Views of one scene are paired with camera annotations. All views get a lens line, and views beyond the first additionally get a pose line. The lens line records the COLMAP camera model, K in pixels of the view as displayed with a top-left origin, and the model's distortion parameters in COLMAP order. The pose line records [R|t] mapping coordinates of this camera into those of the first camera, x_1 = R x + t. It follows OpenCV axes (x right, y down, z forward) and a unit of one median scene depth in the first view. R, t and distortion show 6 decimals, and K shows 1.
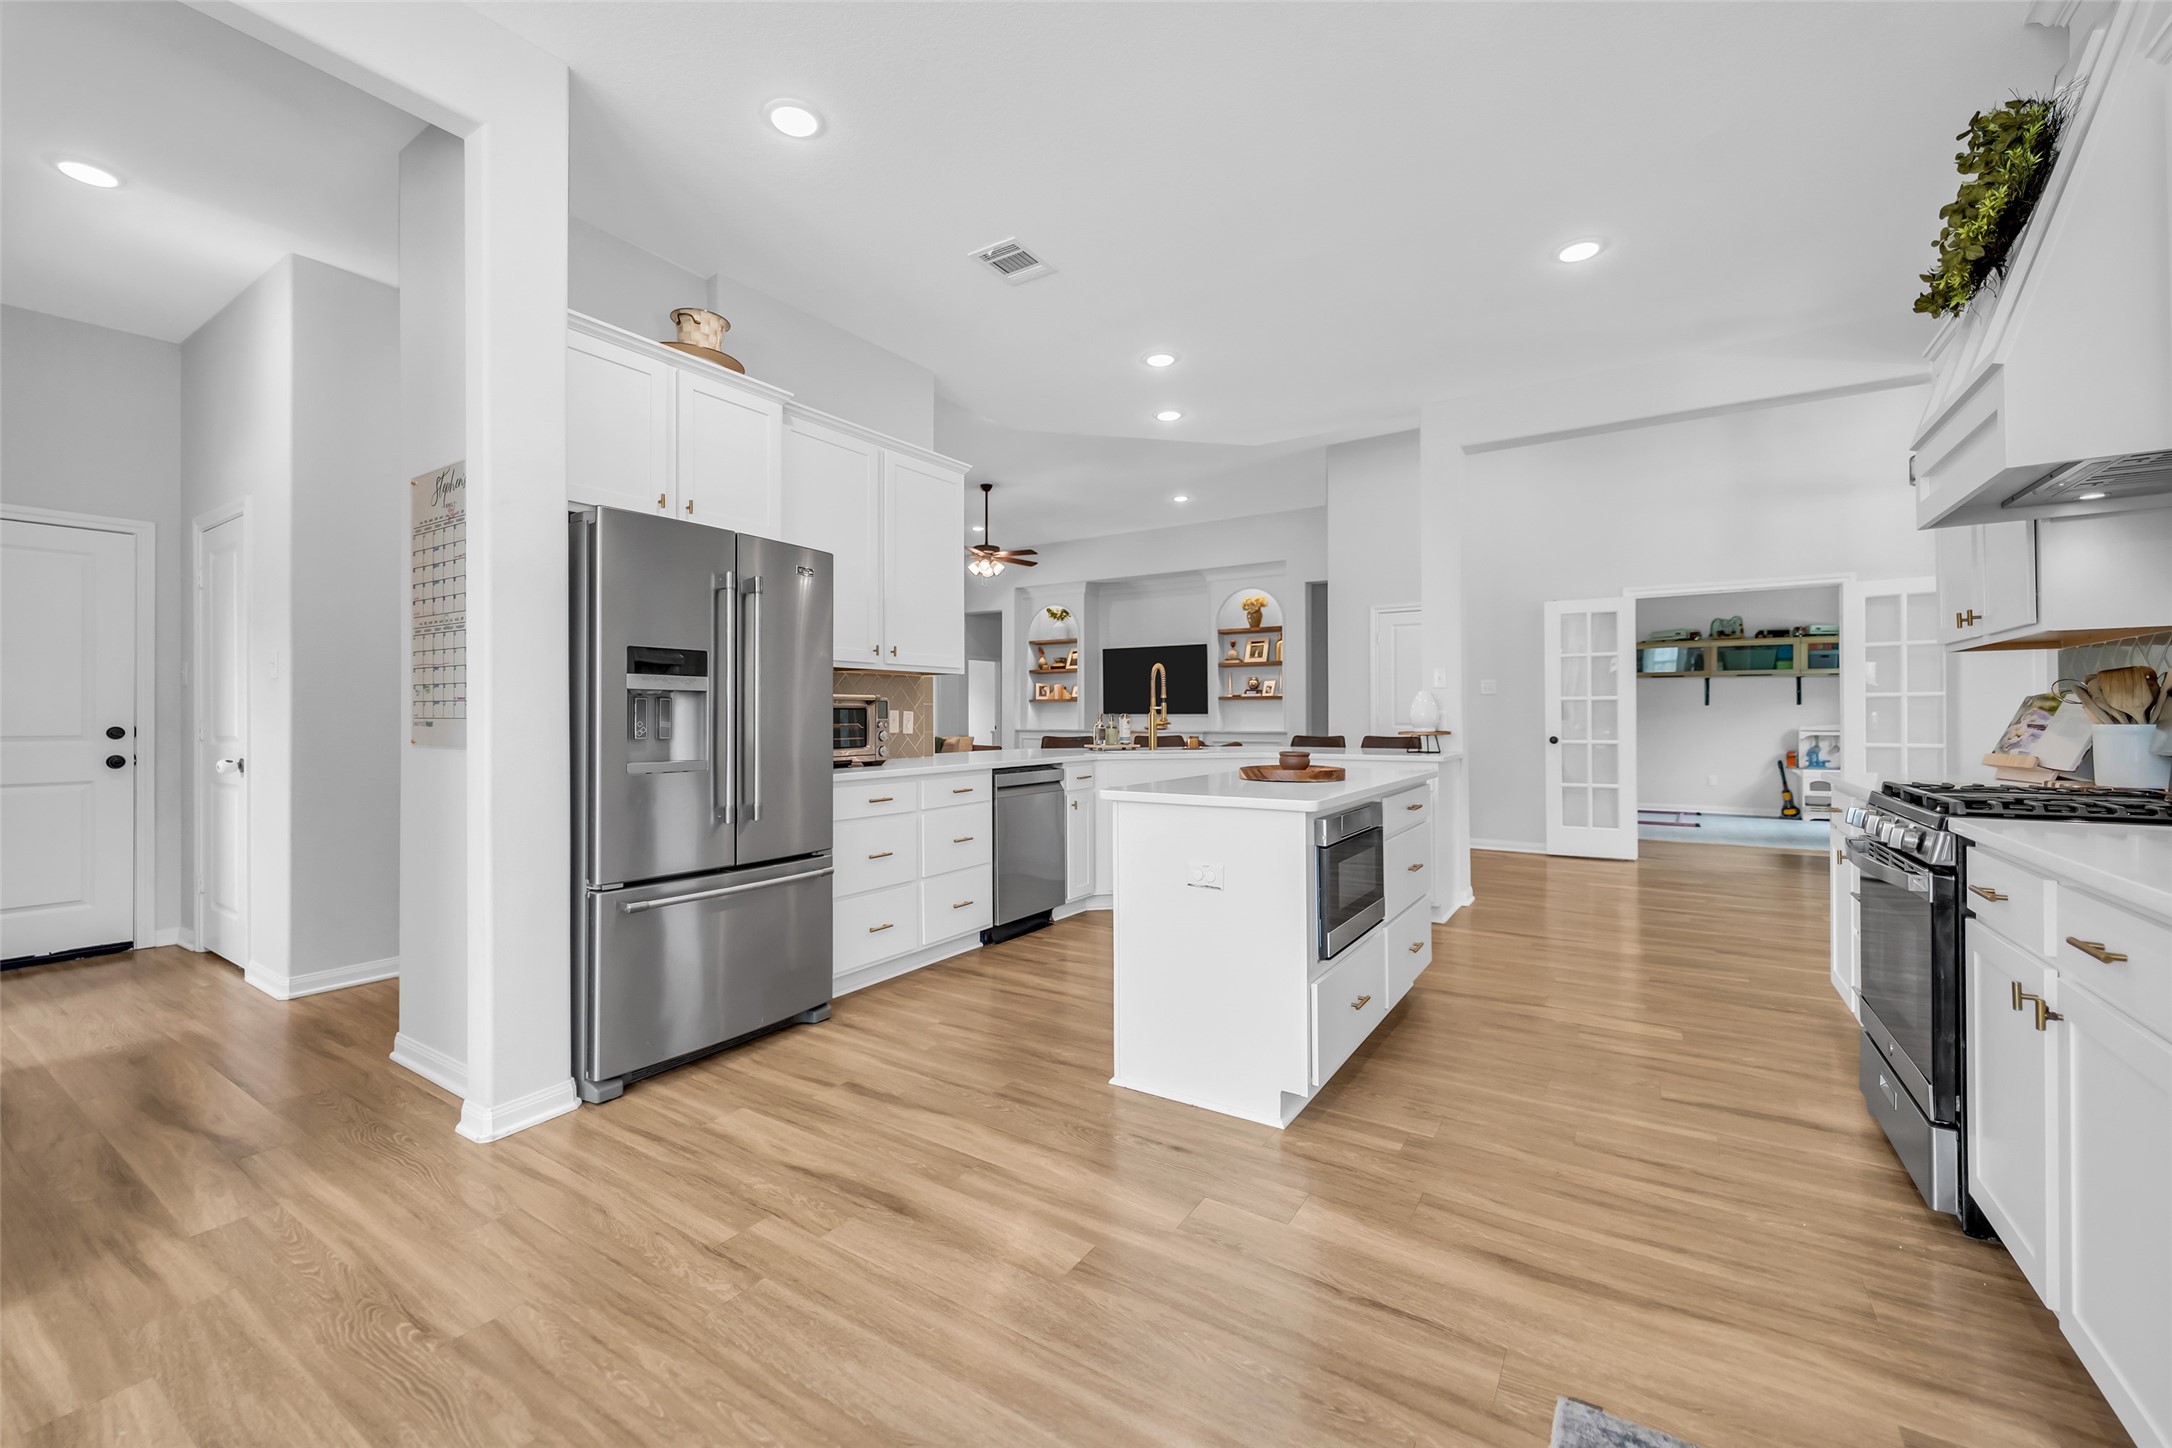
lens RADIAL K [[878.1, 0, 1070.8], [0, 878.1, 712.0], [0, 0, 1]] dist [0.002065, -0.001144]
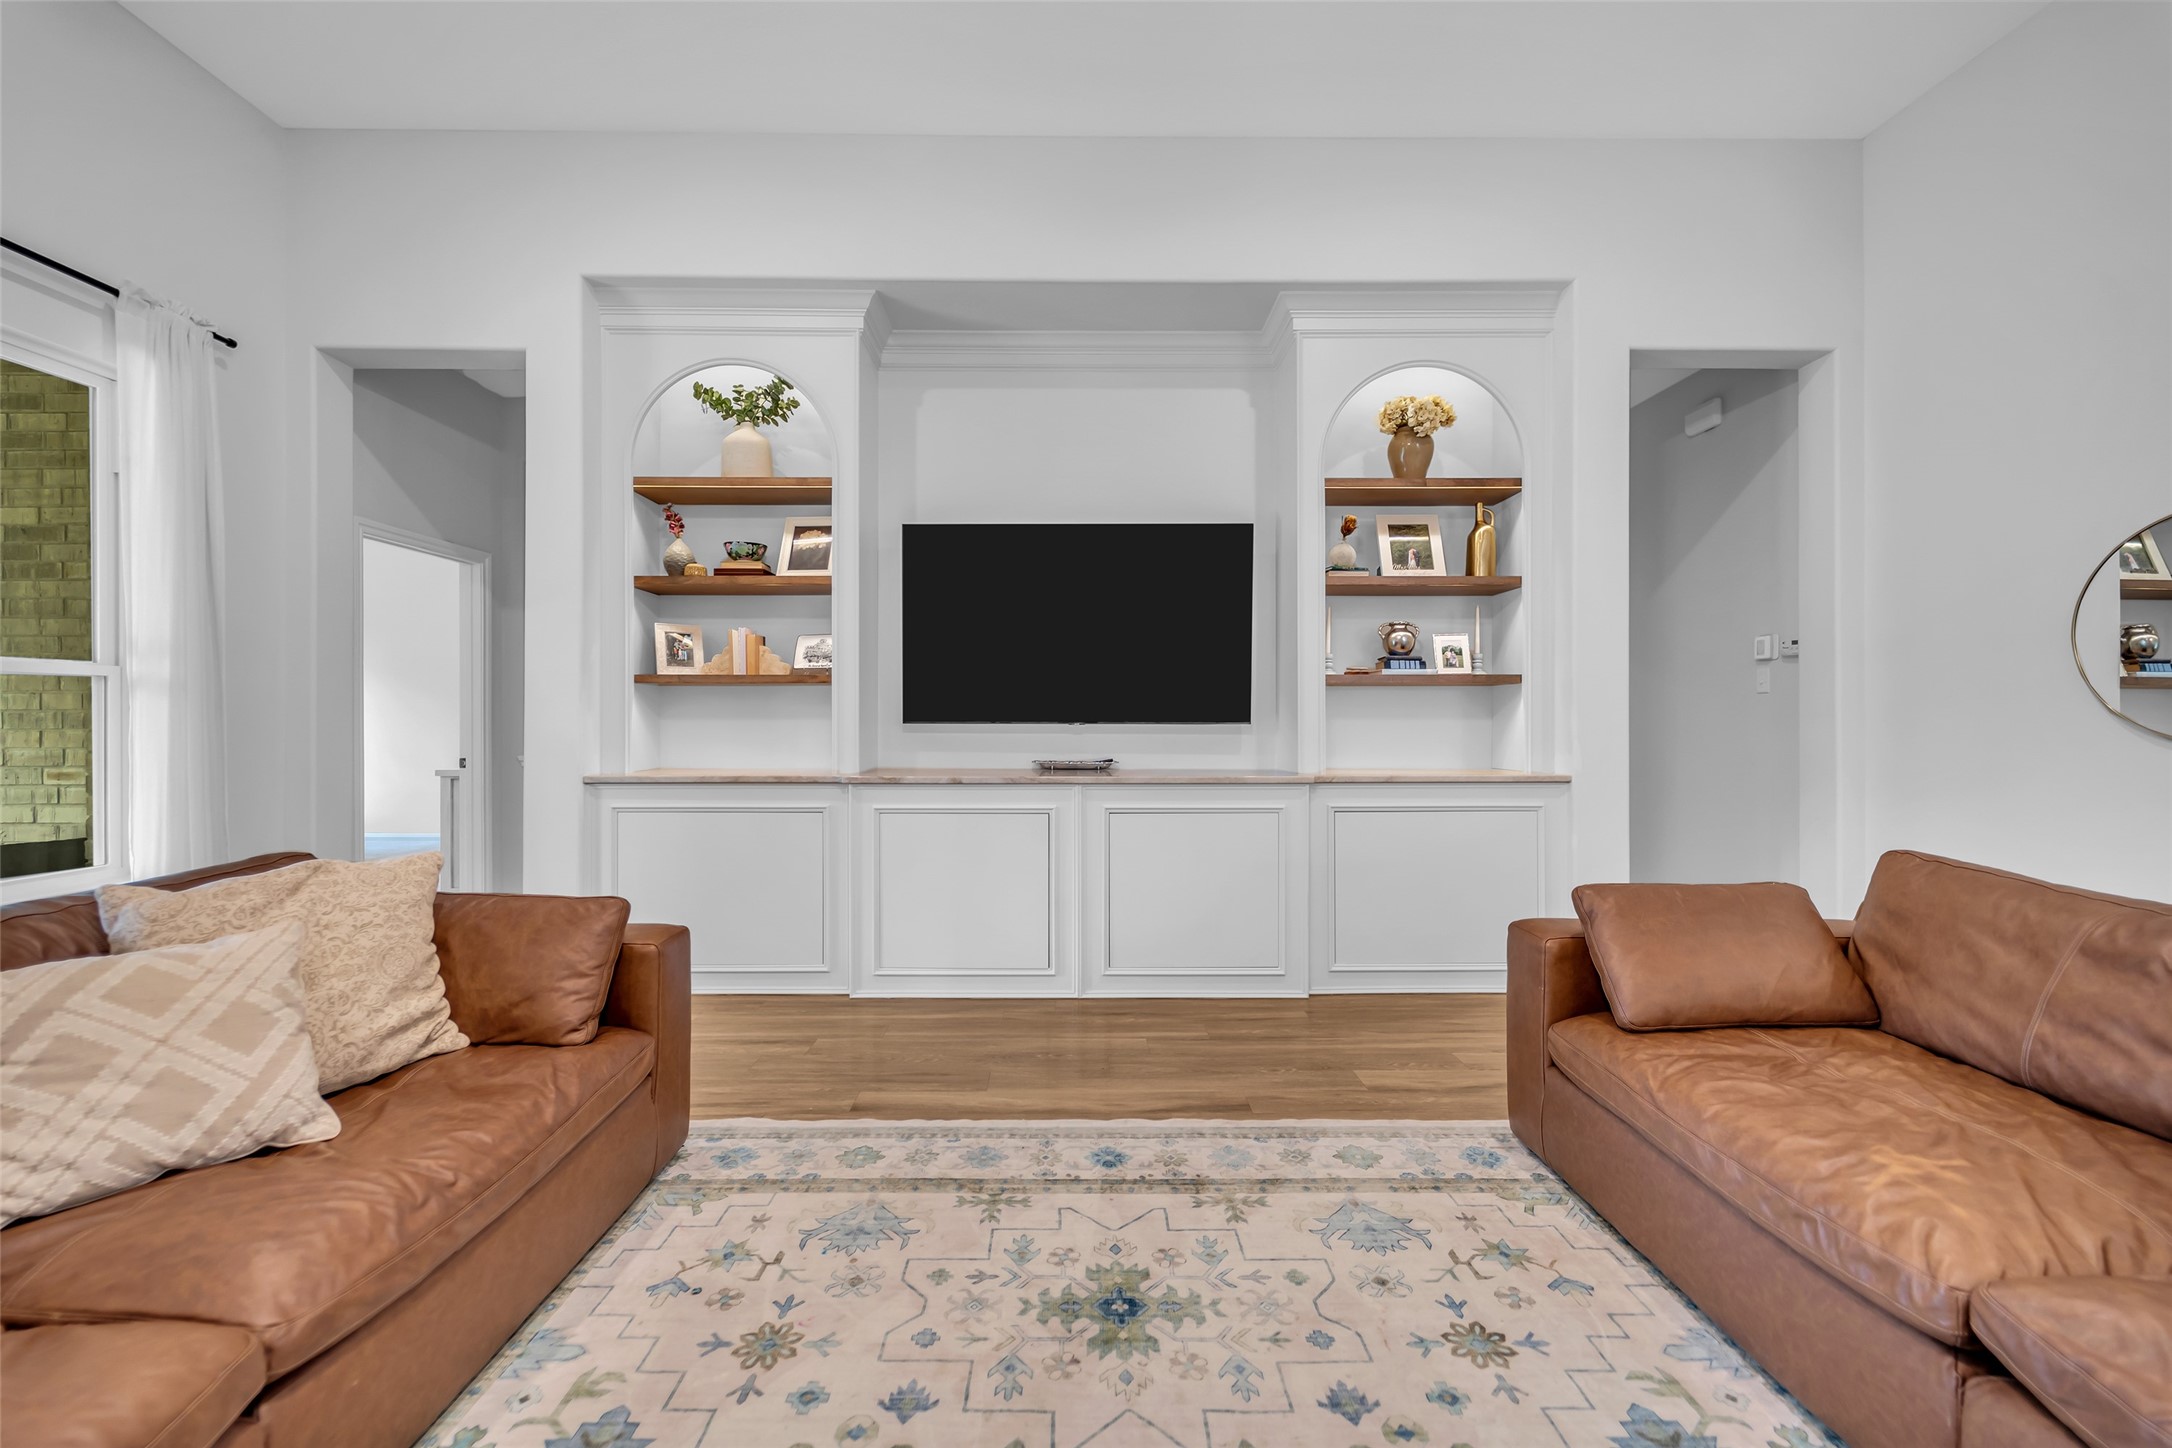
lens RADIAL K [[878.1, 0, 1081.9], [0, 878.1, 719.4], [0, 0, 1]] dist [0.002065, -0.001144]
pose [[0.827224, 0.000016, 0.561873, -0.346076], [-0.003075, 0.999985, 0.004499, -0.004497], [-0.561864, -0.005449, 0.827211, 2.617380]]
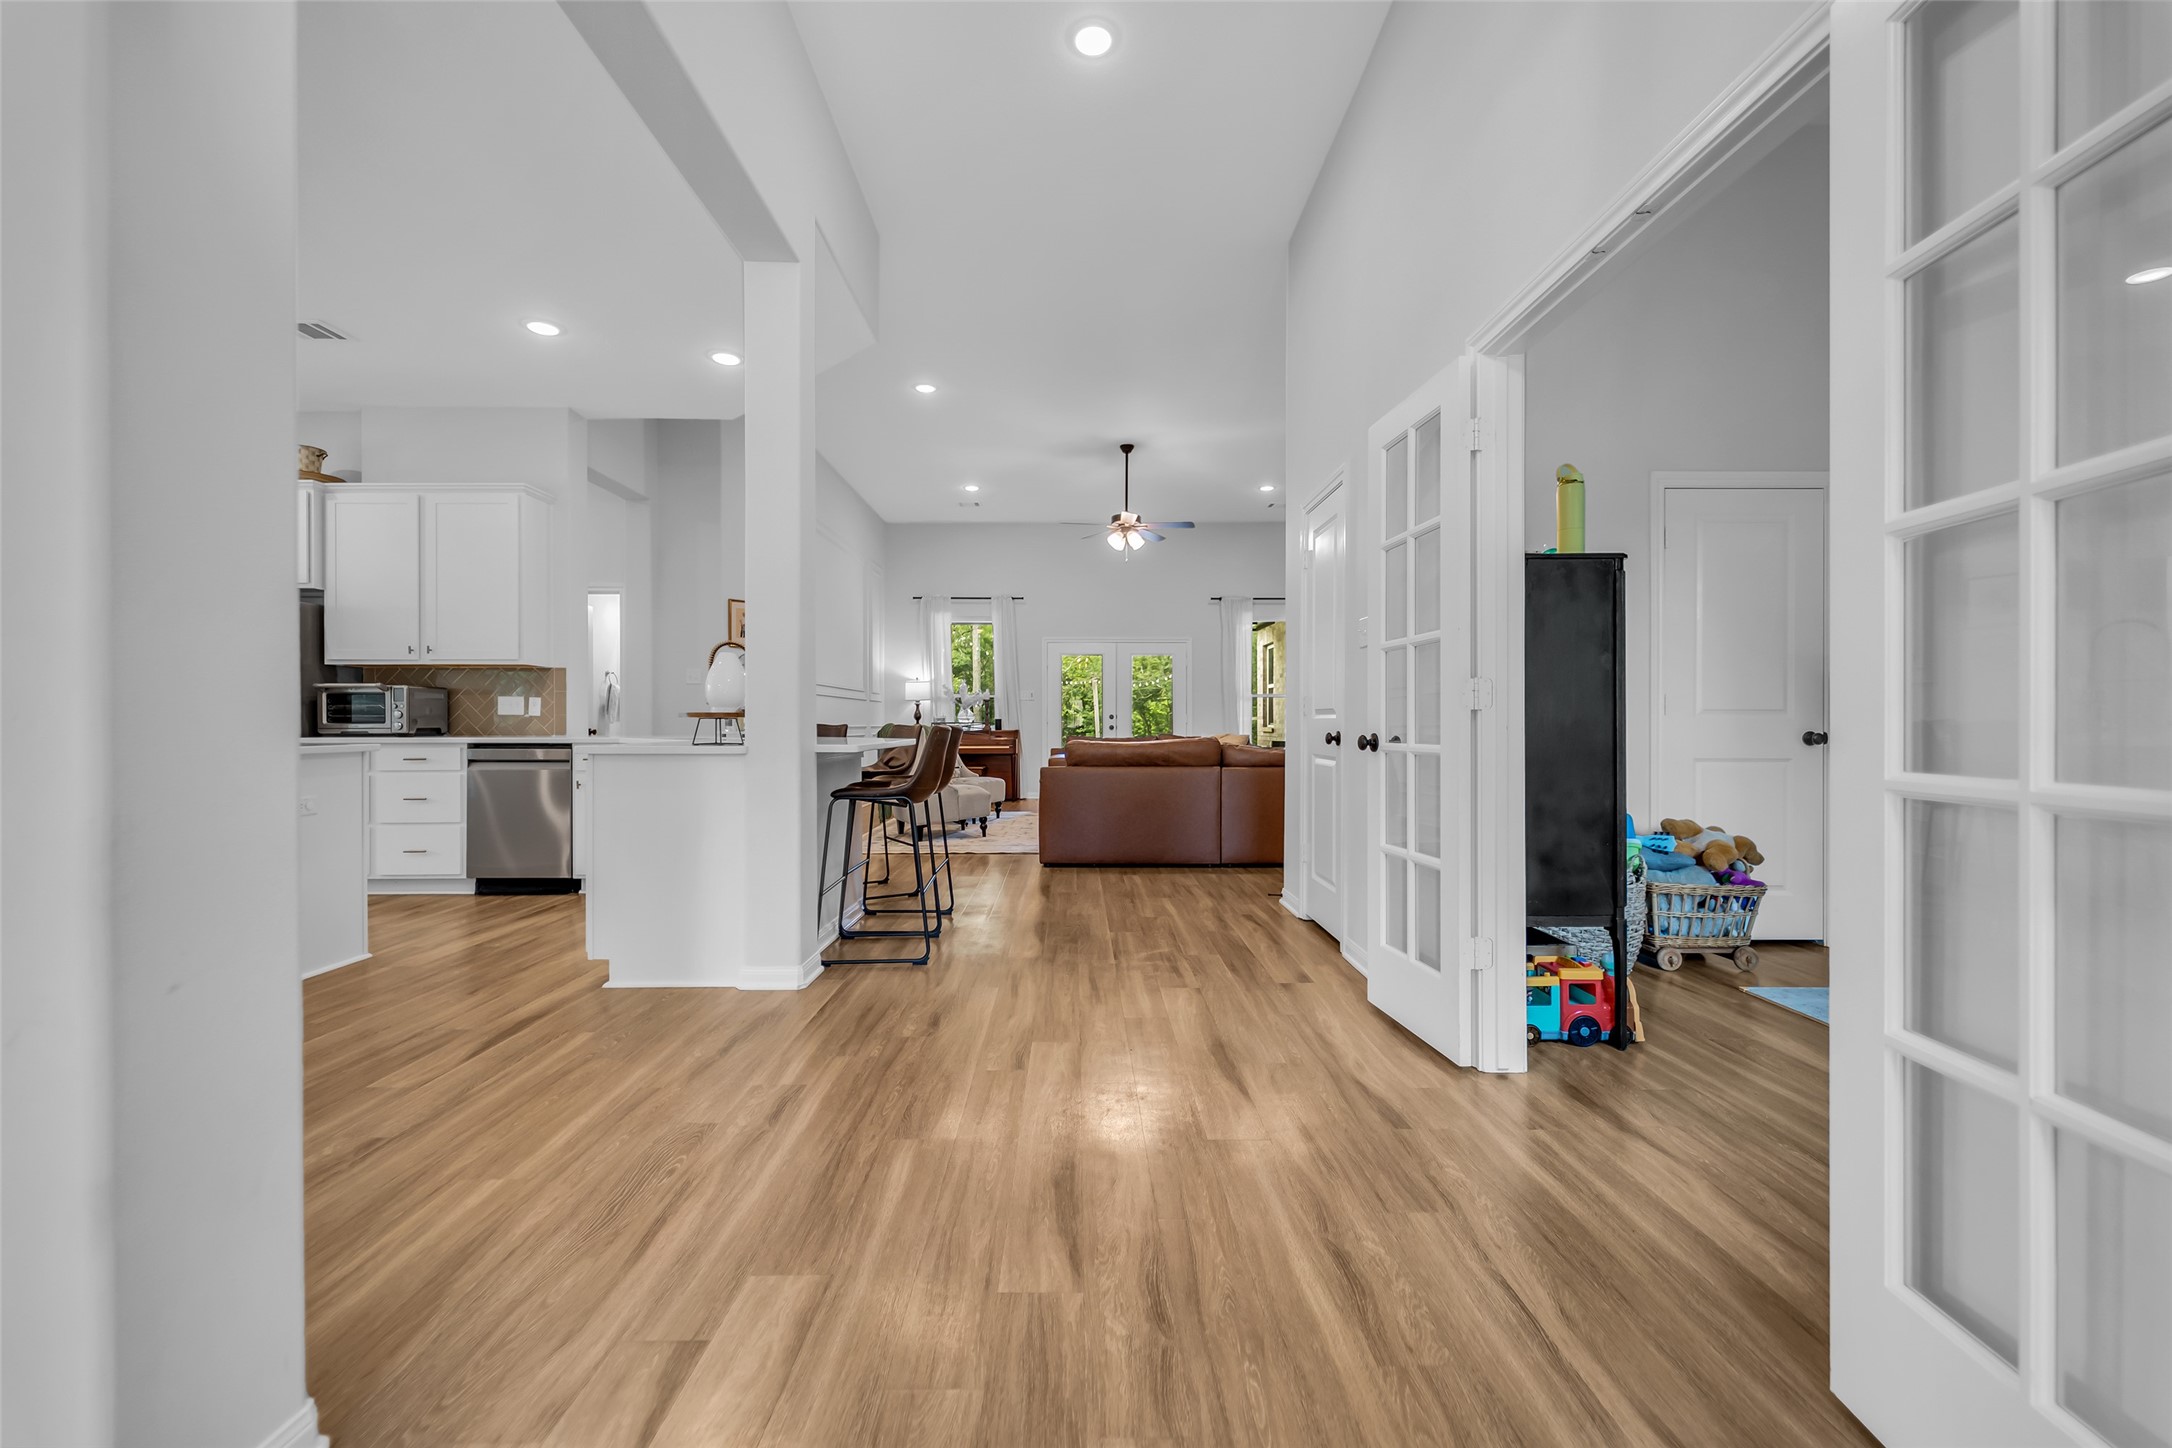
lens RADIAL K [[878.1, 0, 1100.3], [0, 878.1, 720.7], [0, 0, 1]] dist [0.002065, -0.001144]
pose [[0.571654, -0.000105, -0.820495, 1.711298], [0.001186, 0.999999, 0.000699, 0.043784], [0.820494, -0.001373, 0.571654, 1.340648]]
